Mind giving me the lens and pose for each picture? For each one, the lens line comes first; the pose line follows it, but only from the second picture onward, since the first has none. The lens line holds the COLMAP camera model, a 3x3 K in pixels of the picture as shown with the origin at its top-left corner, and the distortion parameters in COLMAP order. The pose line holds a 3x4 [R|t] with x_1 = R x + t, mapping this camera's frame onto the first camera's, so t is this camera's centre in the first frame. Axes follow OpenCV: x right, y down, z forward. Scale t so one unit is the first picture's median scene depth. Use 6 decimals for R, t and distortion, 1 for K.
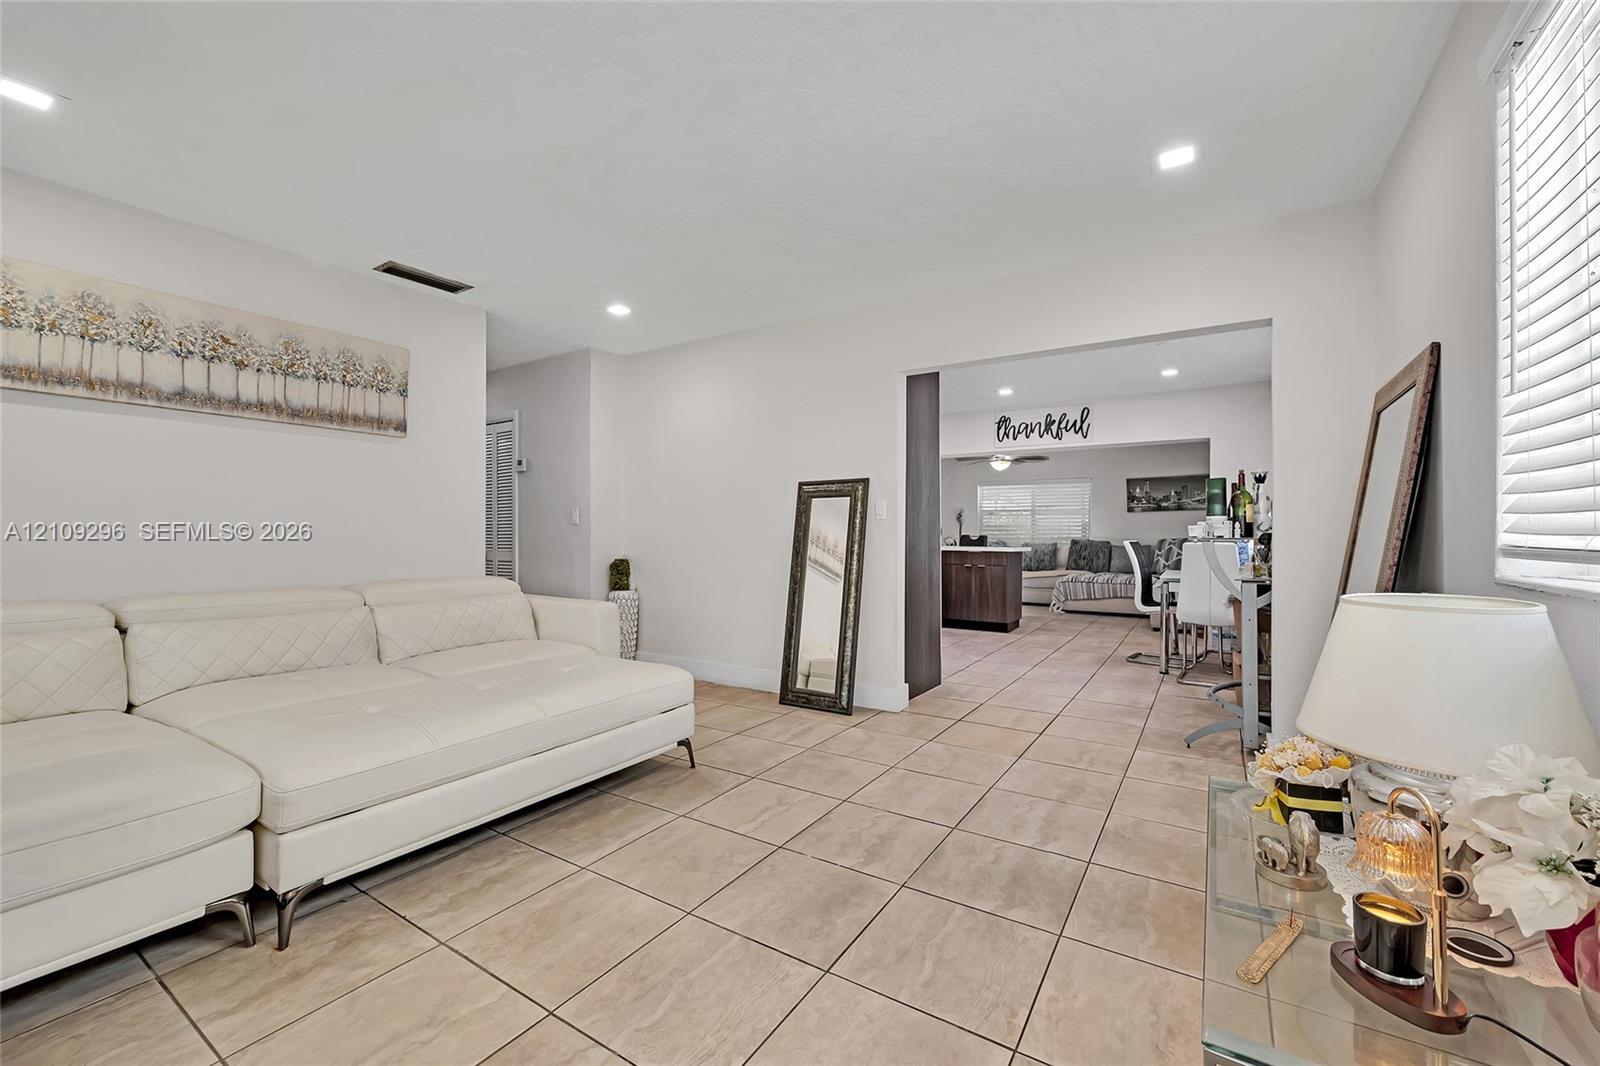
lens RADIAL K [[648.0, 0, 800.1], [0, 648.0, 523.6], [0, 0, 1]] dist [-0.005309, -0.000161]
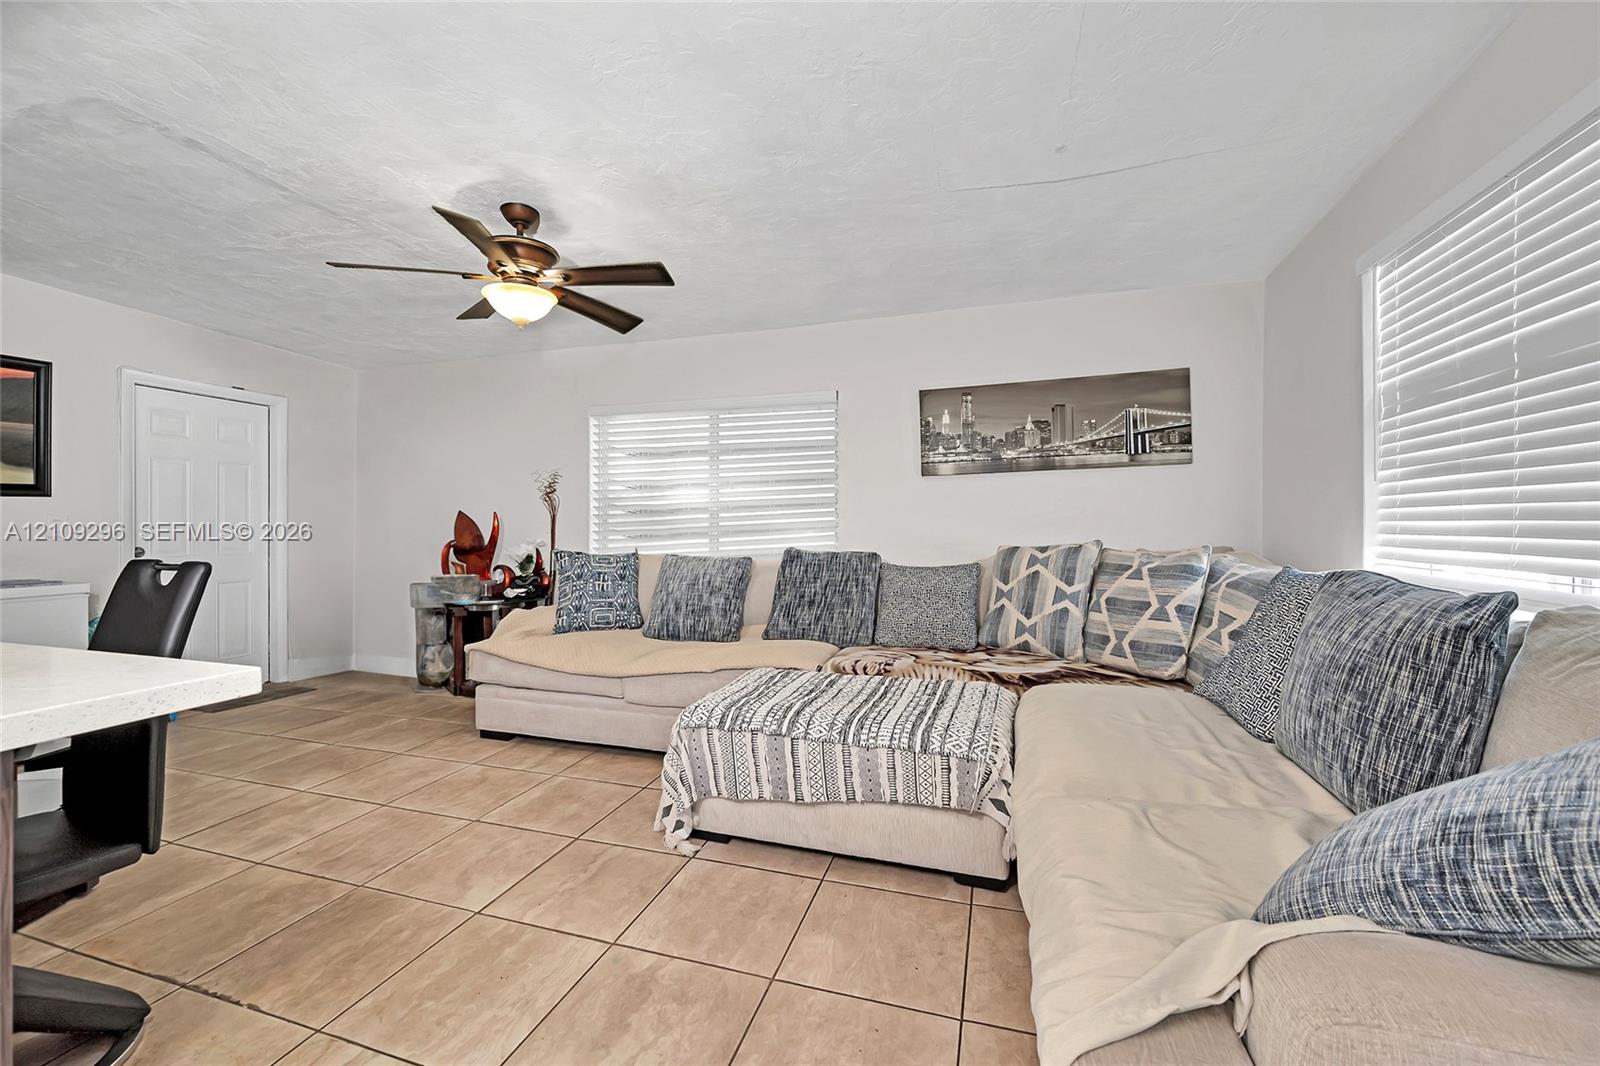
lens RADIAL K [[648.0, 0, 798.4], [0, 648.0, 525.9], [0, 0, 1]] dist [-0.005309, -0.000161]
pose [[0.962834, -0.010441, 0.269890, 1.090448], [0.006622, 0.999865, 0.015055, 0.018330], [-0.270011, -0.012708, 0.962773, 2.134679]]
